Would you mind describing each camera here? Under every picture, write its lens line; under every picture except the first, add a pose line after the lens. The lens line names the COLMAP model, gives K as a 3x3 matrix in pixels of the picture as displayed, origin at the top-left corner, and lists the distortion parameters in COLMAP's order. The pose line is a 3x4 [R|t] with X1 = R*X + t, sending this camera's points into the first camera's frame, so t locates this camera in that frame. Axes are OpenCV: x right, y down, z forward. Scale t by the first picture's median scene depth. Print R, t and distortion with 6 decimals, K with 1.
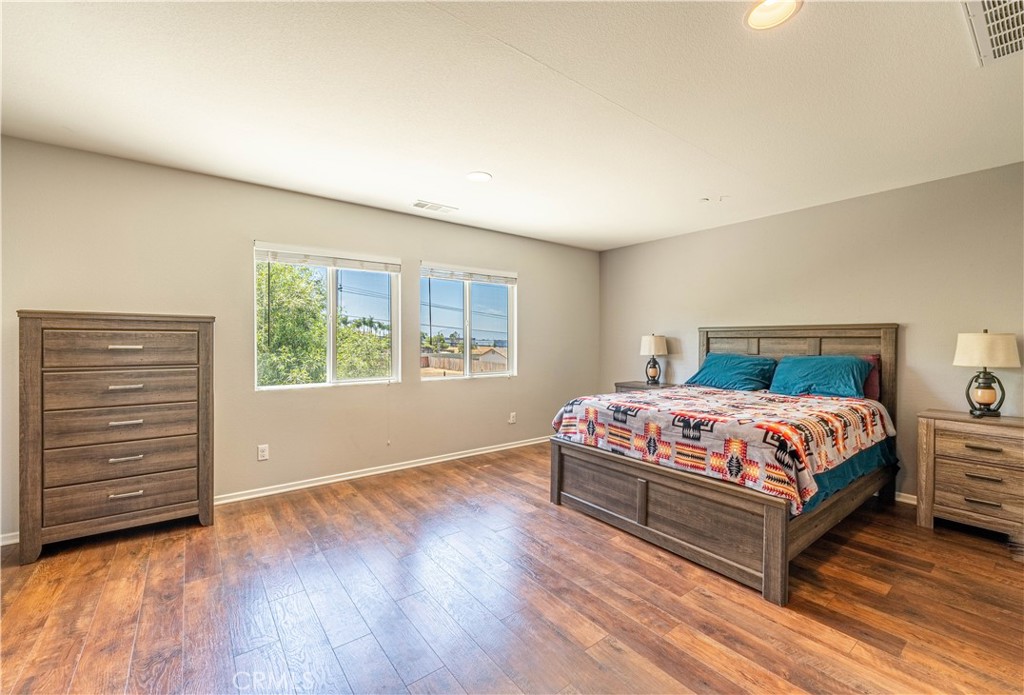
lens RADIAL K [[428.0, 0, 507.0], [0, 428.0, 343.8], [0, 0, 1]] dist [-0.000161, -0.000004]
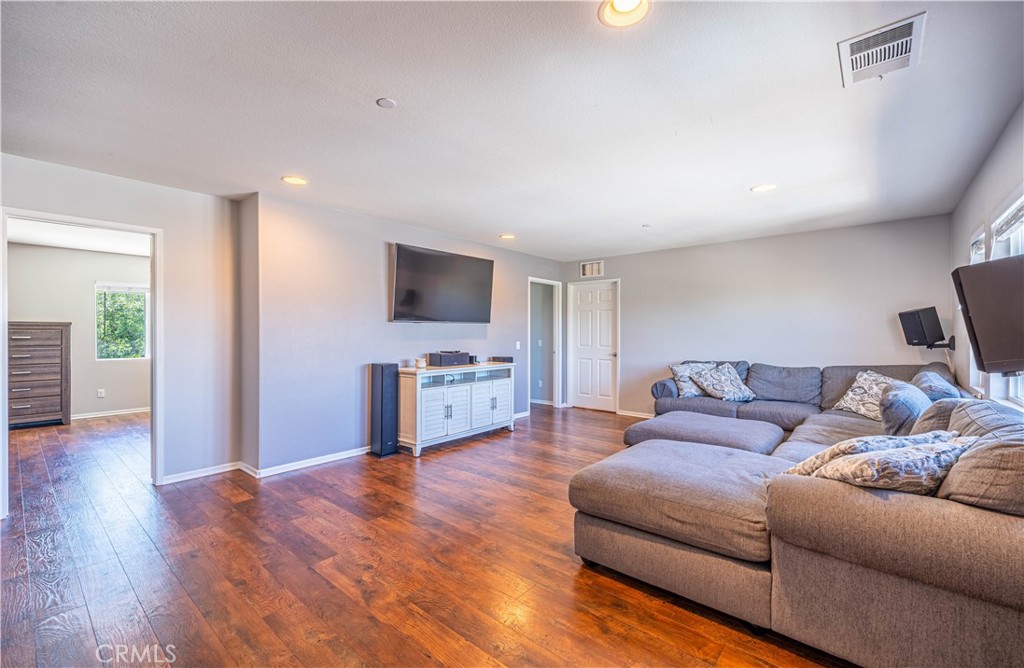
lens RADIAL K [[441.0, 0, 513.8], [0, 441.0, 335.1], [0, 0, 1]] dist [0.016654, 0.000484]
pose [[0.976670, -0.003908, 0.214710, 0.931099], [0.005034, 0.999976, -0.004695, 0.018725], [-0.214686, 0.005666, 0.976667, -1.564024]]
